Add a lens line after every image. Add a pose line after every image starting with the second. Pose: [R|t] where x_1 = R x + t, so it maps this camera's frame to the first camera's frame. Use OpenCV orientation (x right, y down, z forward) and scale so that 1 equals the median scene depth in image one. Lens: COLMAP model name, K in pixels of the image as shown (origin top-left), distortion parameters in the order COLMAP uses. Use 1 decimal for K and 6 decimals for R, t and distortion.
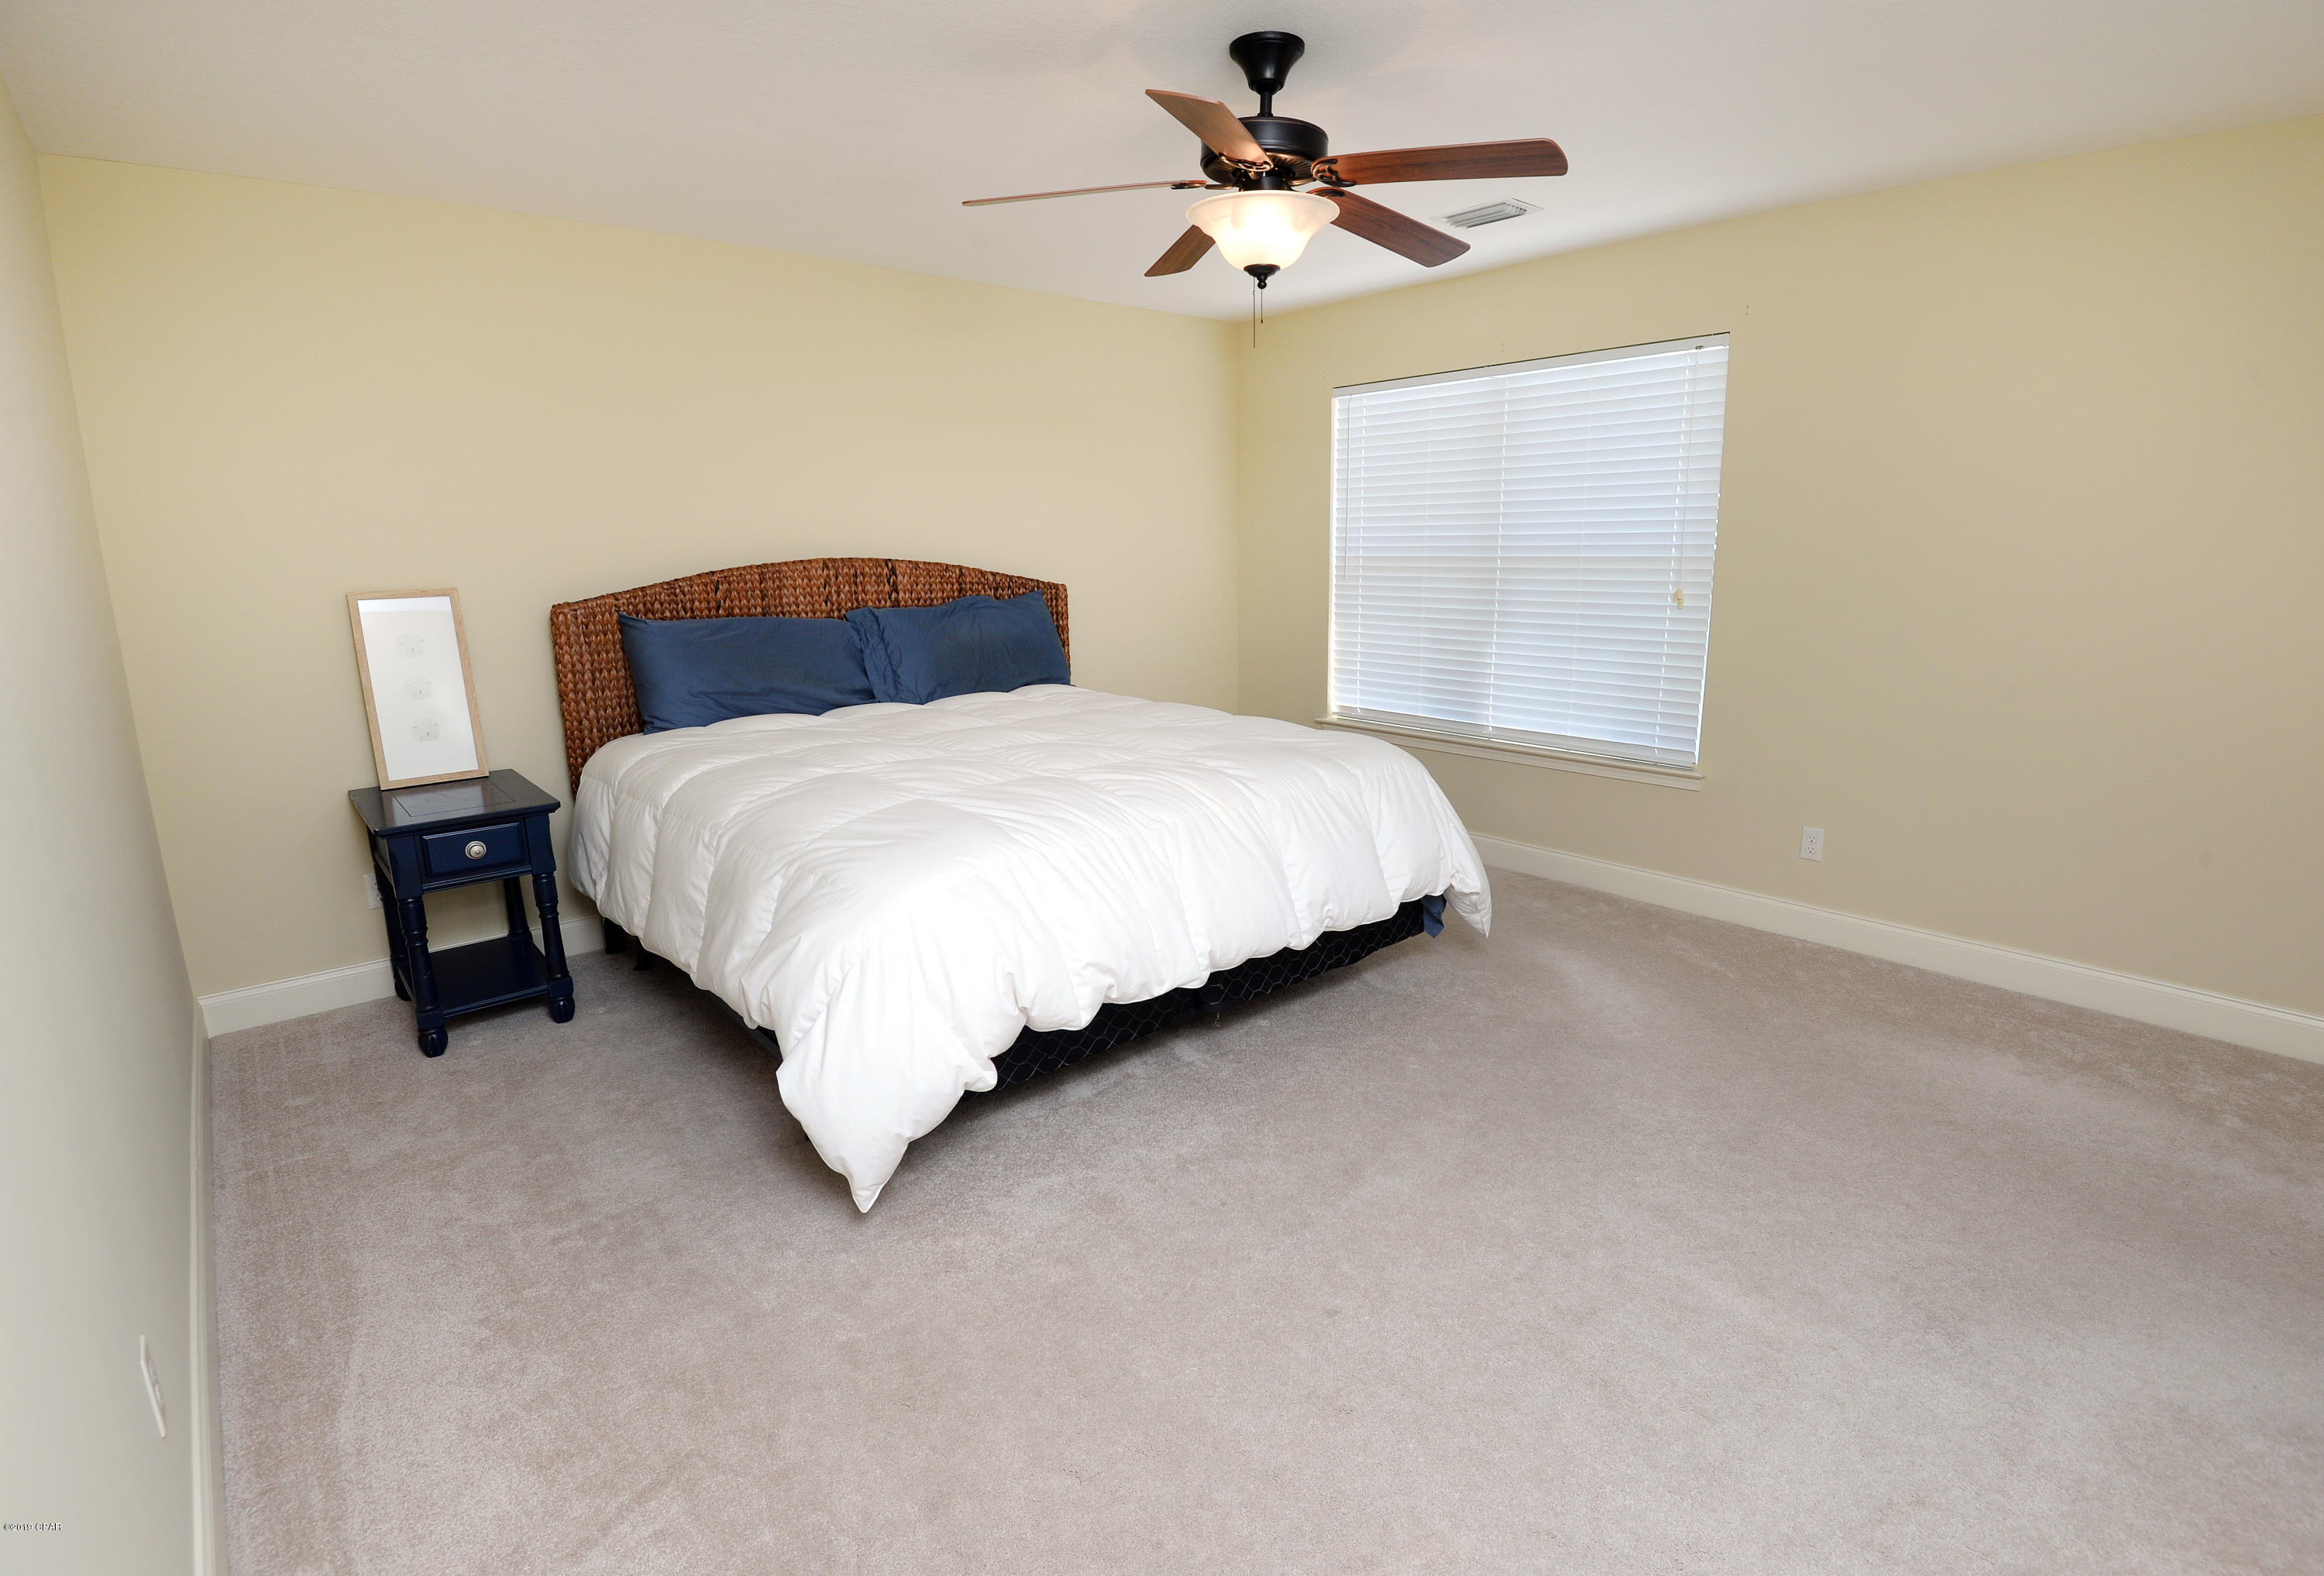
lens RADIAL K [[1092.6, 0, 1162.0], [0, 1092.6, 788.0], [0, 0, 1]] dist [-0.000857, -0.000293]
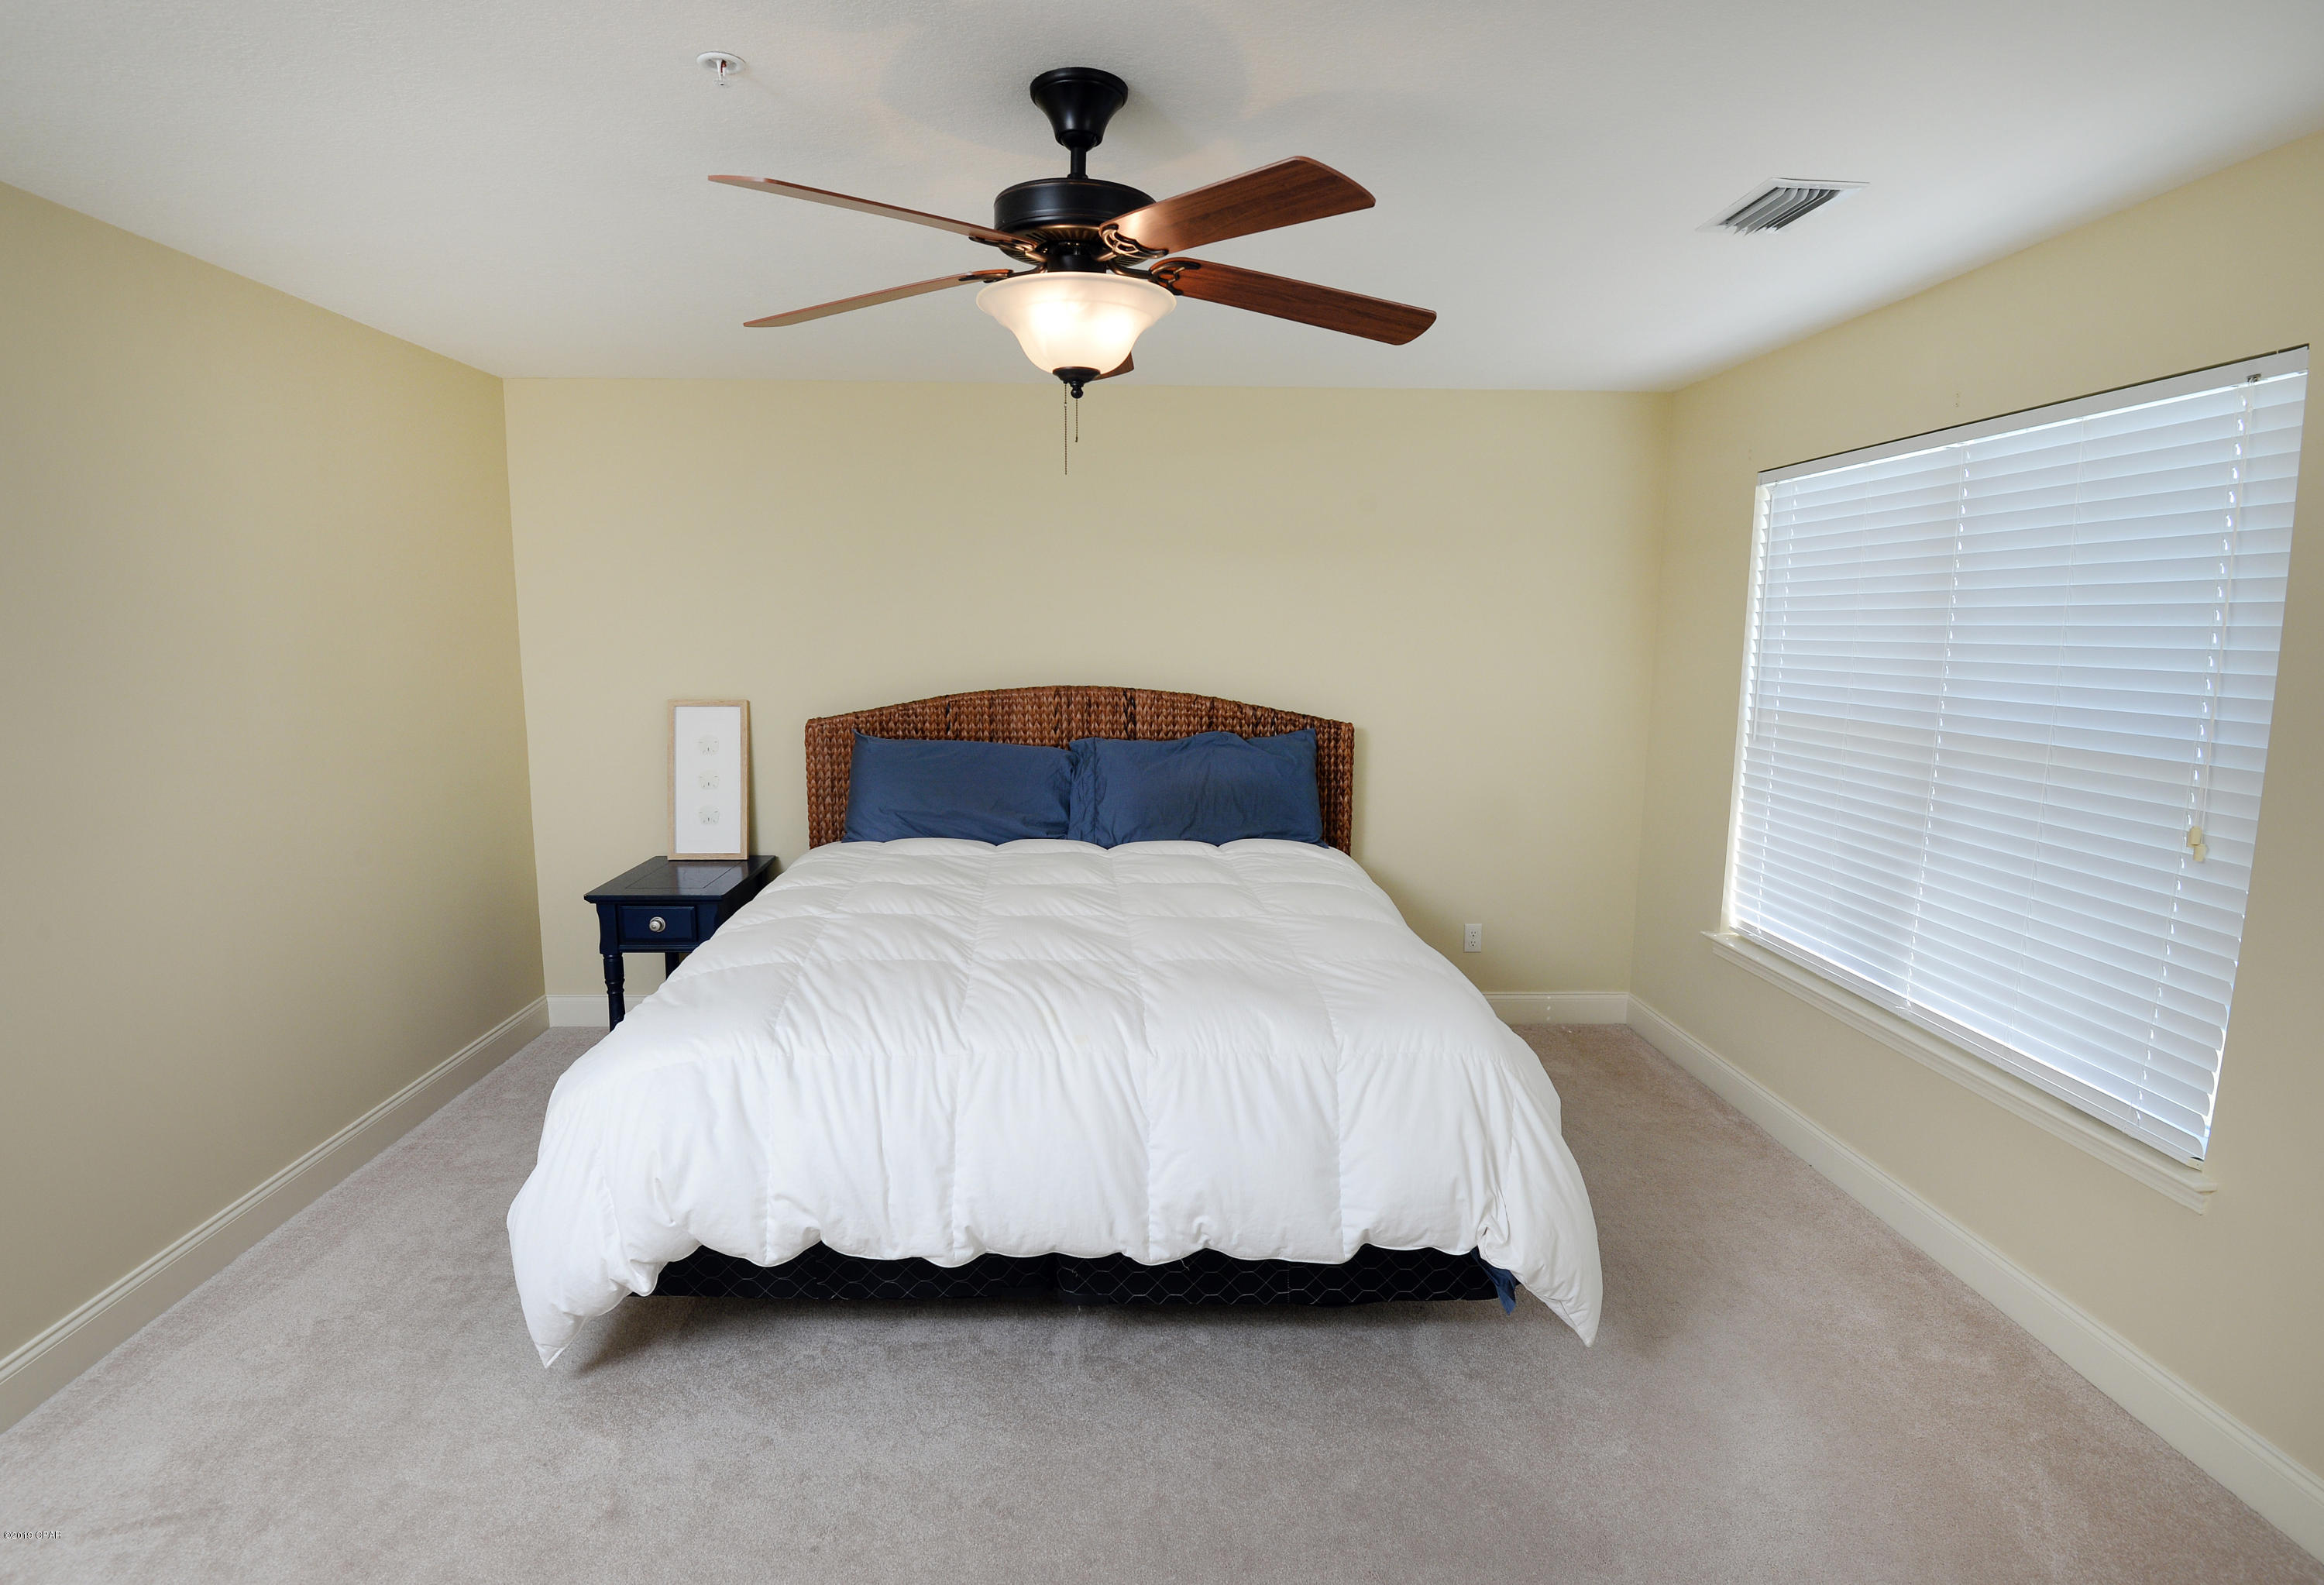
lens RADIAL K [[1130.7, 0, 1145.1], [0, 1130.7, 802.9], [0, 0, 1]] dist [-0.013325, -0.000688]
pose [[0.773737, 0.112510, -0.623436, 0.421596], [-0.155159, 0.987786, -0.014302, -0.109897], [0.614213, 0.107797, 0.781743, 0.280248]]
